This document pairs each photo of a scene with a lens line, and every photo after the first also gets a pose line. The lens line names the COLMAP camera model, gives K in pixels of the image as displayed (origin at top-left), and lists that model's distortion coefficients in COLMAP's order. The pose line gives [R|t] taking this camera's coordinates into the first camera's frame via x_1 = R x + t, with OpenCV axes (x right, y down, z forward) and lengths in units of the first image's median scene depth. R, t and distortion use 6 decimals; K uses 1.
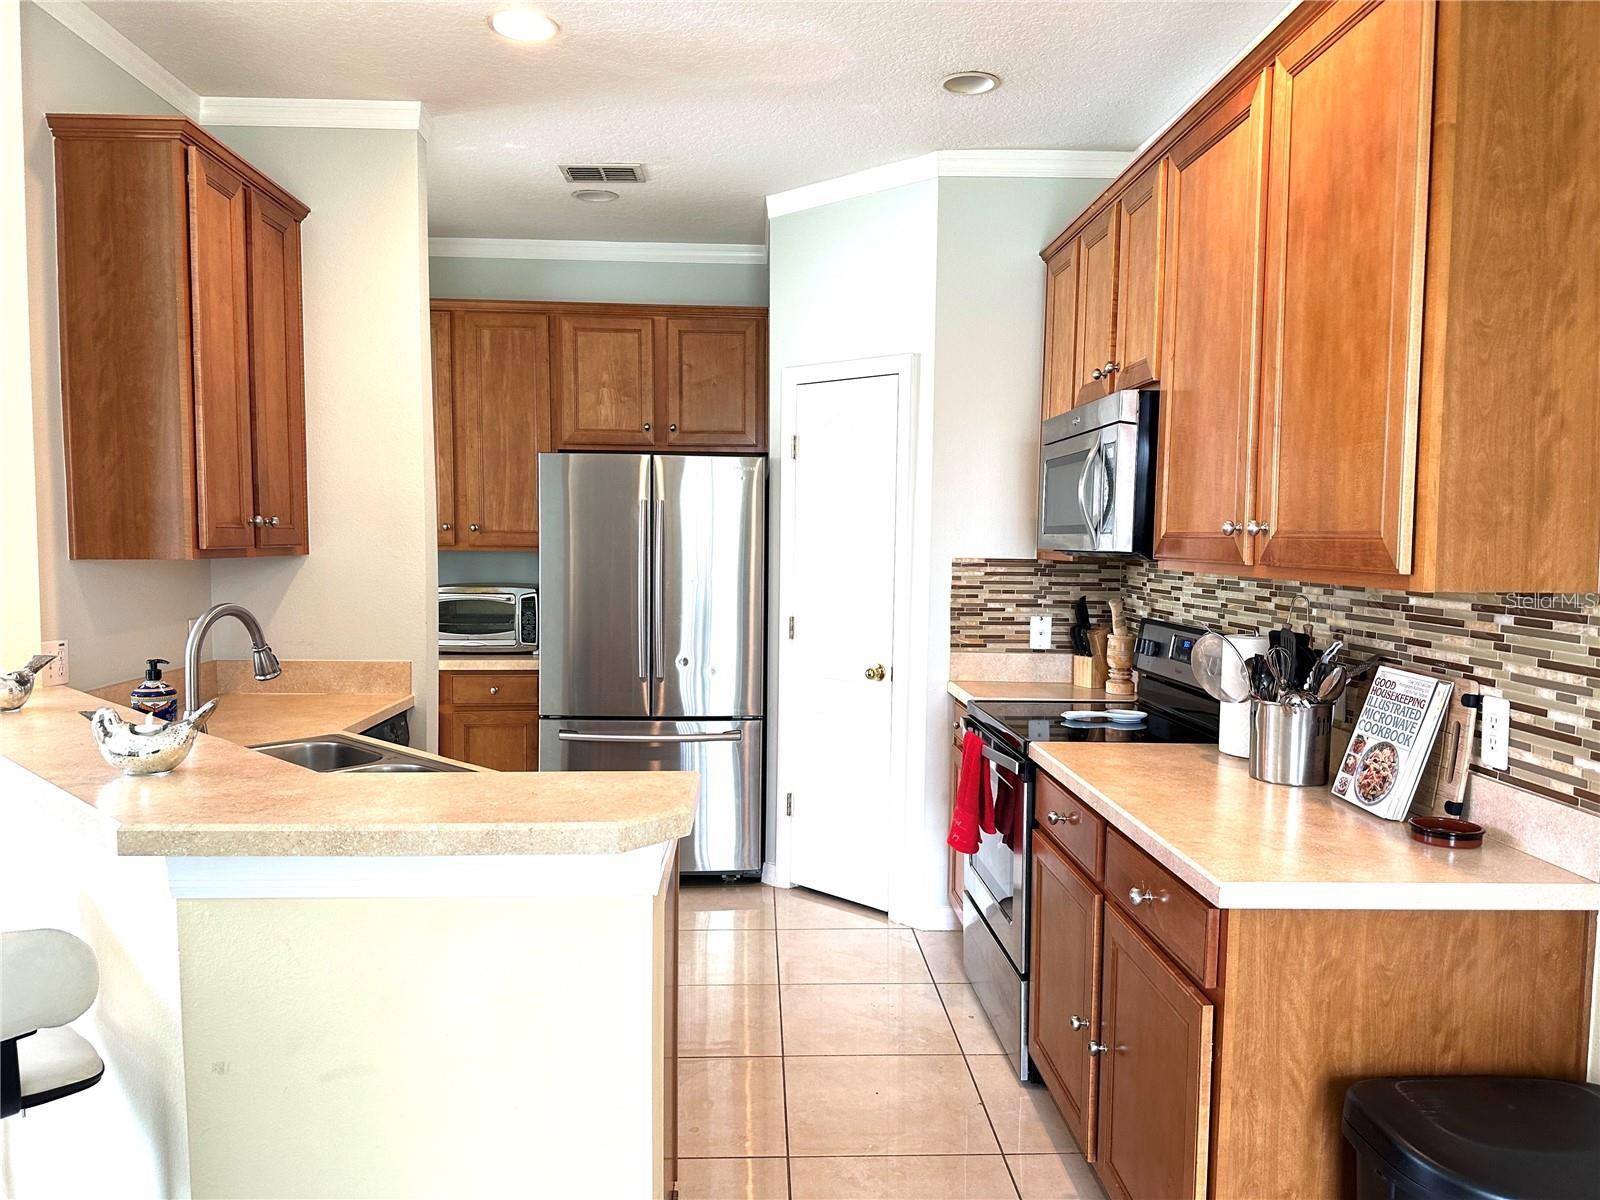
lens RADIAL K [[1155.2, 0, 797.2], [0, 1155.2, 605.7], [0, 0, 1]] dist [0.075889, -0.048482]
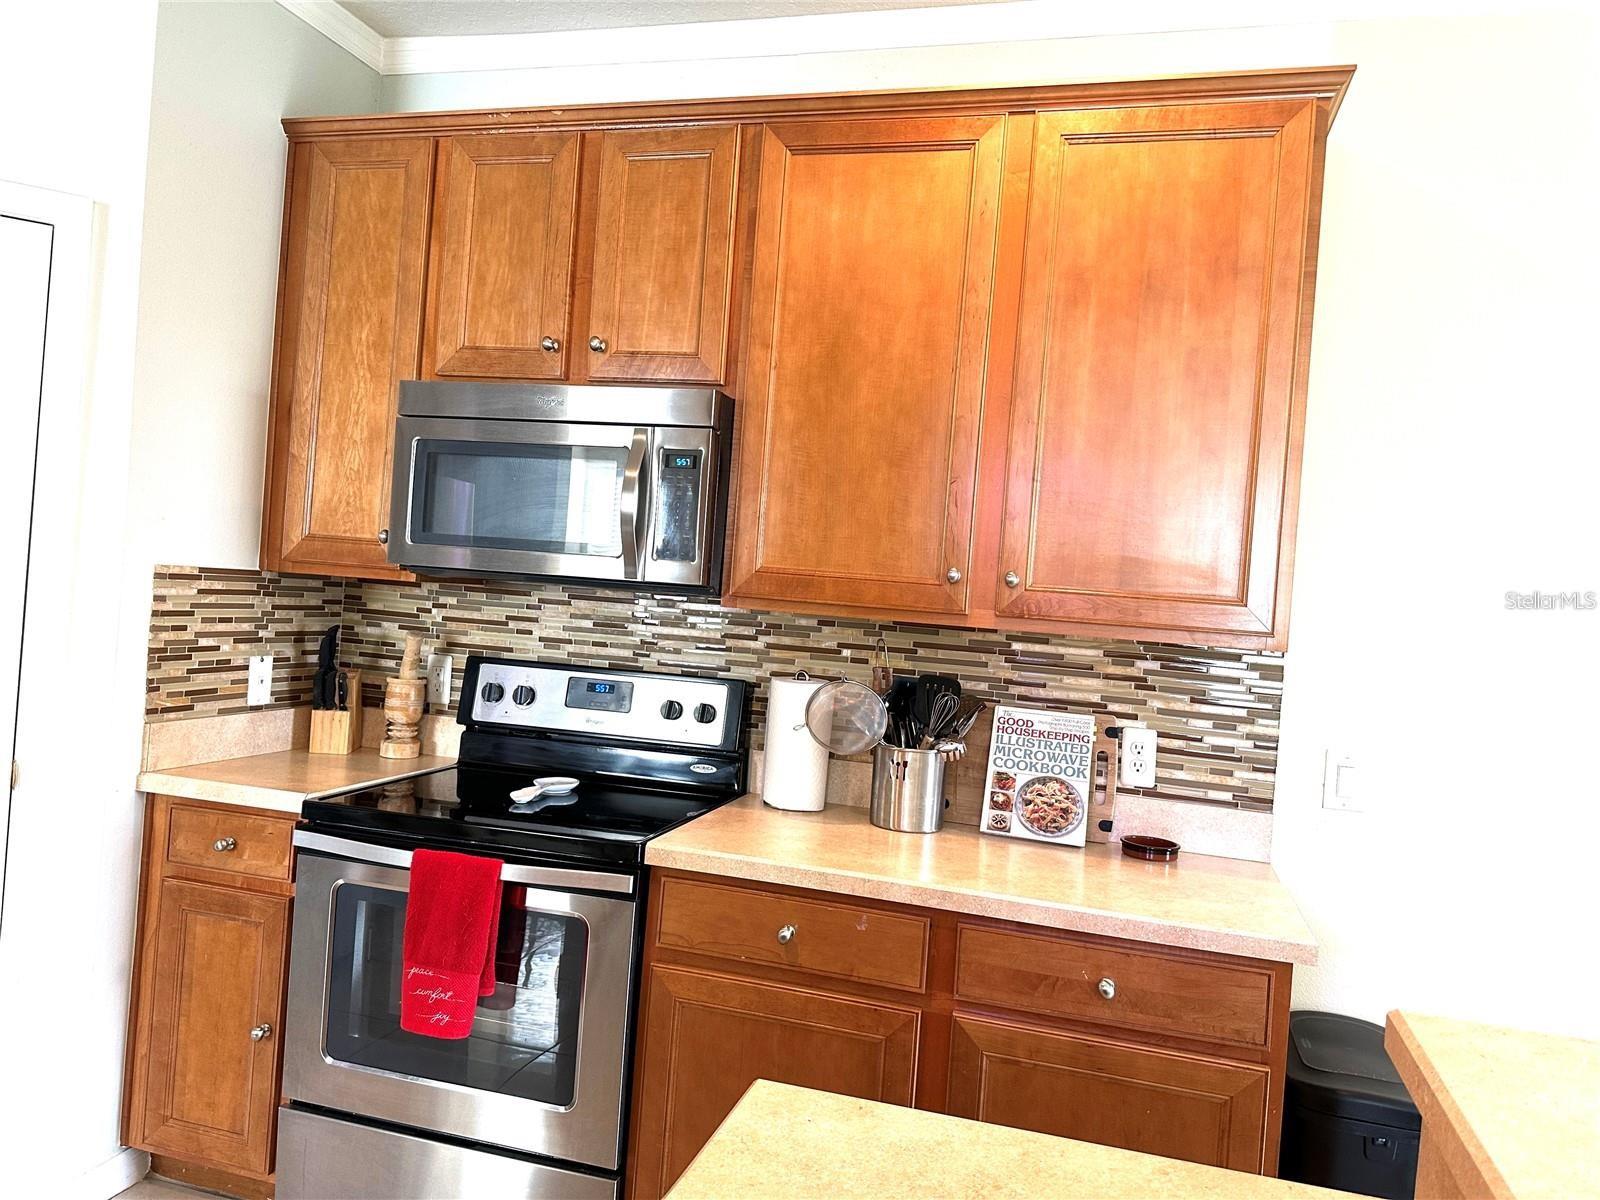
lens RADIAL K [[1155.2, 0, 806.5], [0, 1155.2, 592.2], [0, 0, 1]] dist [0.075889, -0.048482]
pose [[0.307401, 0.008412, 0.951543, -0.387665], [-0.010208, 0.999933, -0.005542, -0.031156], [-0.951525, -0.008010, 0.307467, 0.562850]]
